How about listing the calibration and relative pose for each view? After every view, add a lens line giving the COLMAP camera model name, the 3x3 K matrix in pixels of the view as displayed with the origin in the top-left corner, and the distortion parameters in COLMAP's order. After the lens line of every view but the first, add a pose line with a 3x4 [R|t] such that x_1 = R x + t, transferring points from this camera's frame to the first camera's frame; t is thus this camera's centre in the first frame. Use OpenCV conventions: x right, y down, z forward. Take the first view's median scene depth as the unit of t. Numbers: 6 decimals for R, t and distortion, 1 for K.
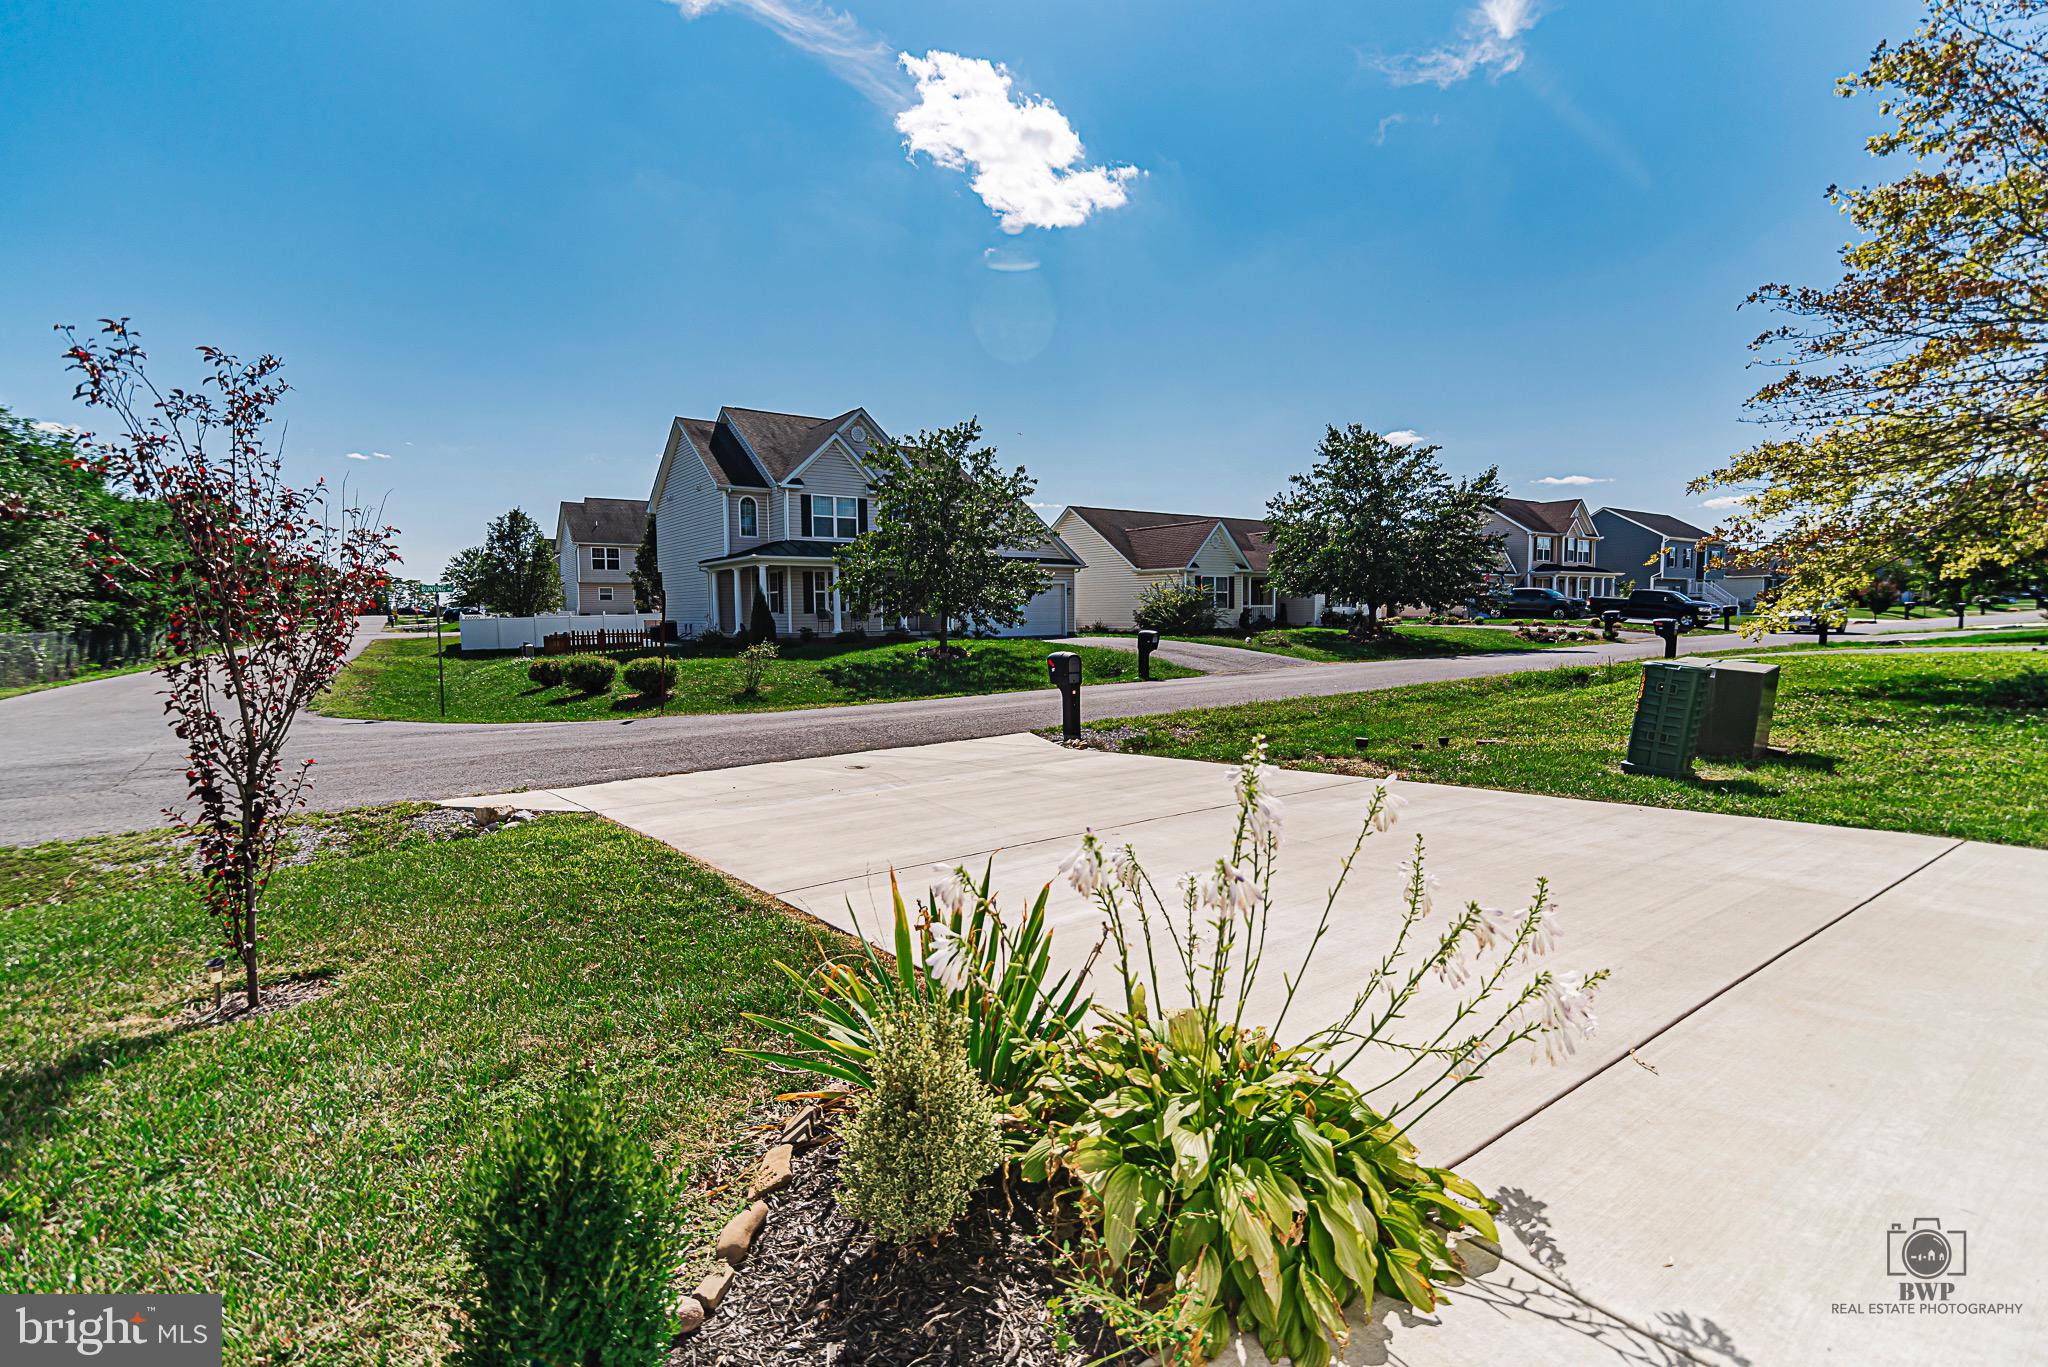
lens RADIAL K [[951.2, 0, 1025.0], [0, 951.2, 684.2], [0, 0, 1]] dist [0.015888, -0.001789]
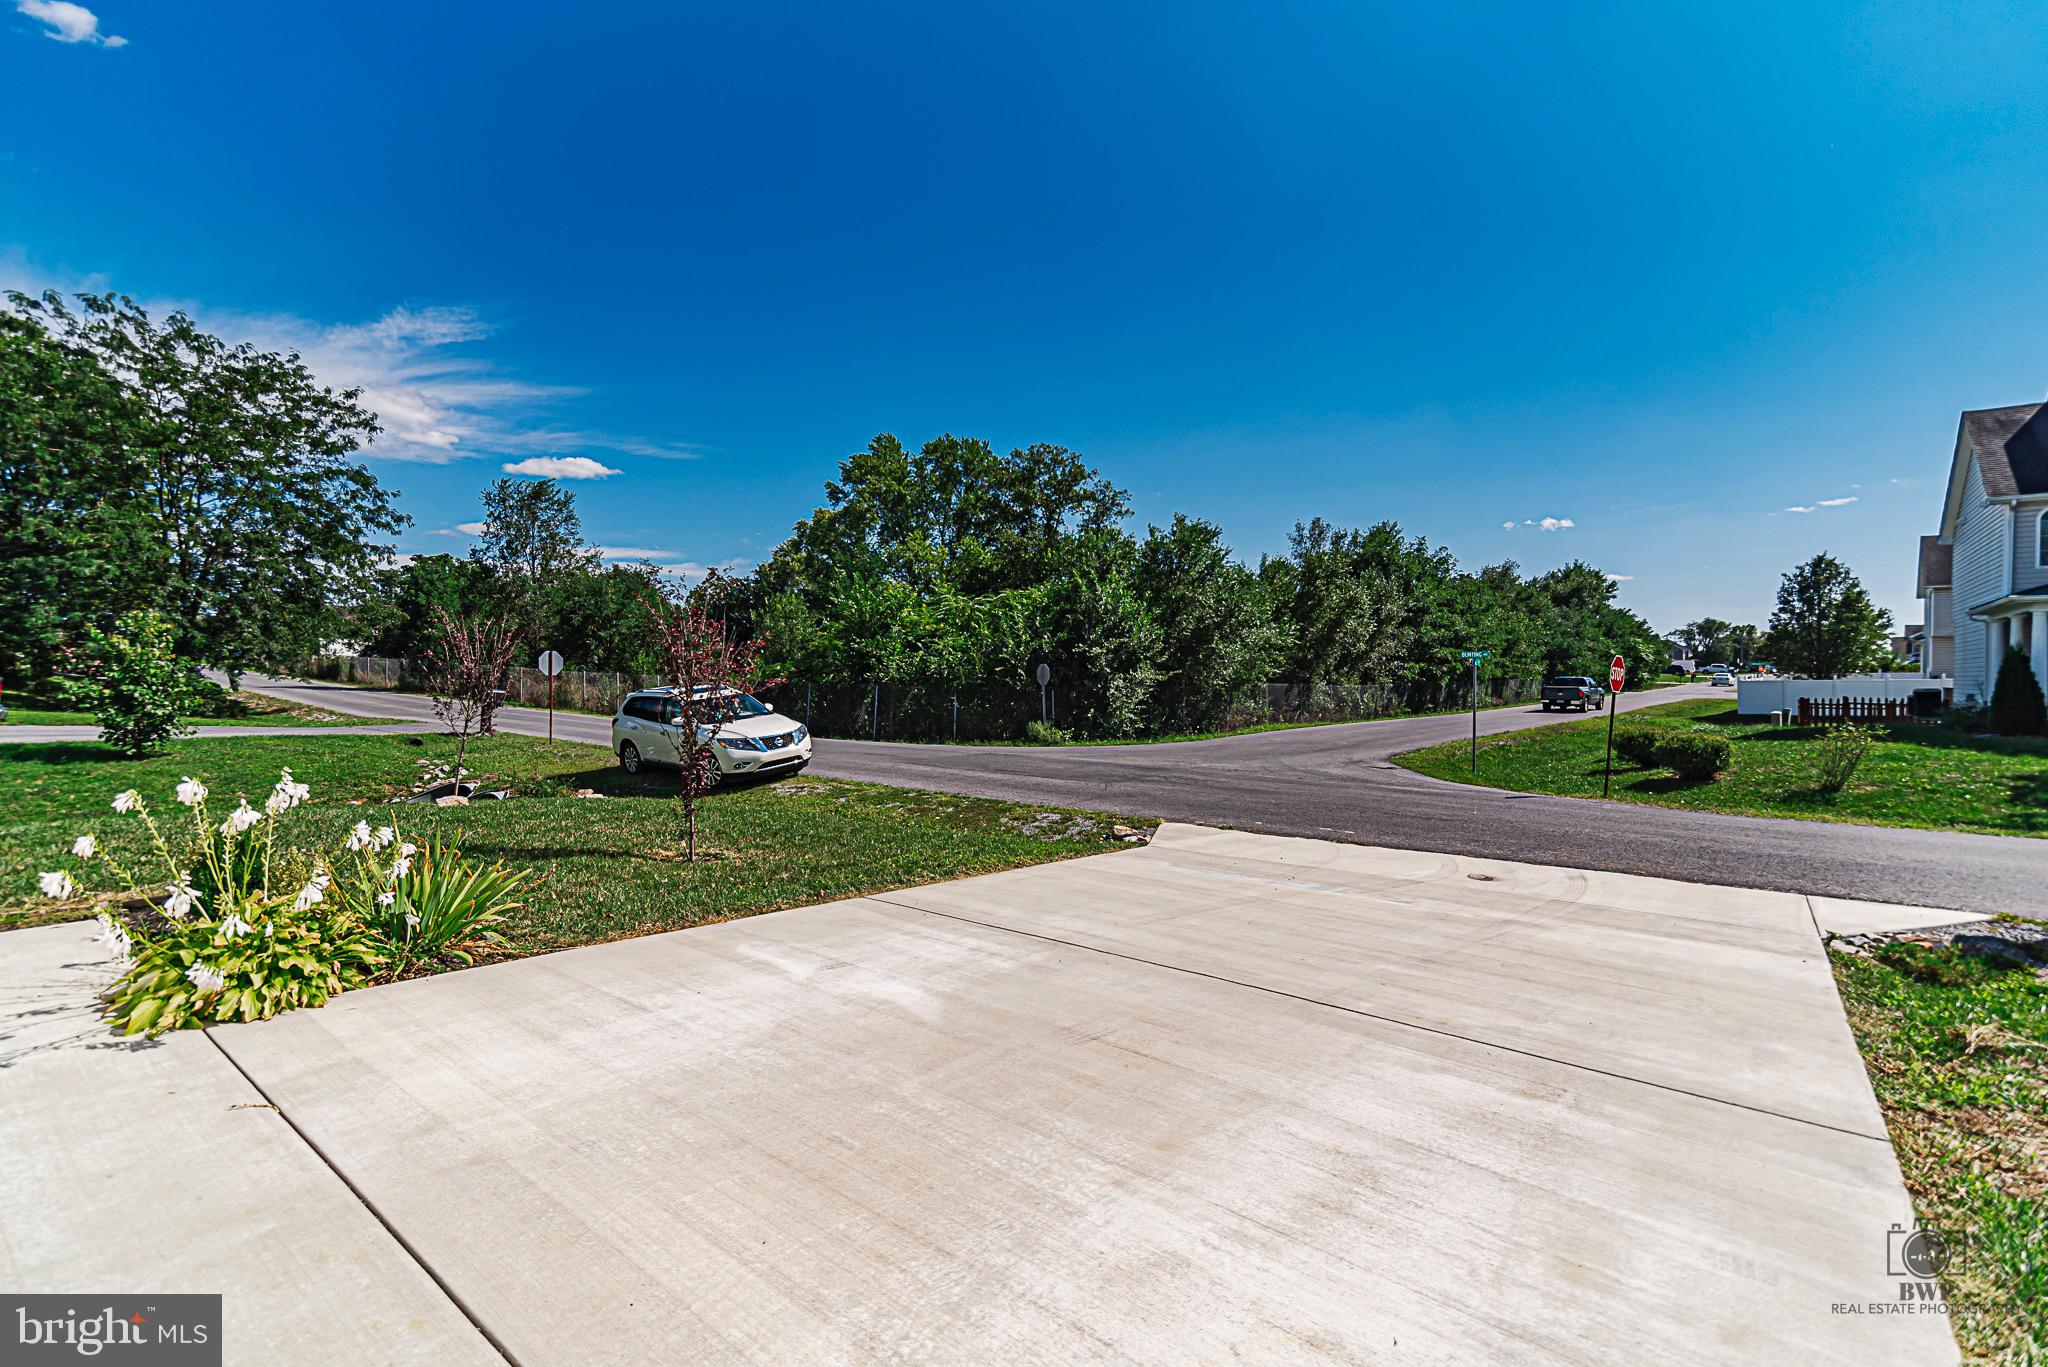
lens RADIAL K [[951.2, 0, 1025.0], [0, 951.2, 677.7], [0, 0, 1]] dist [0.015888, -0.001789]
pose [[0.243095, 0.018405, -0.969828, 0.879984], [-0.081735, 0.996653, -0.001574, -0.084747], [0.966553, 0.079651, 0.243785, 0.702195]]
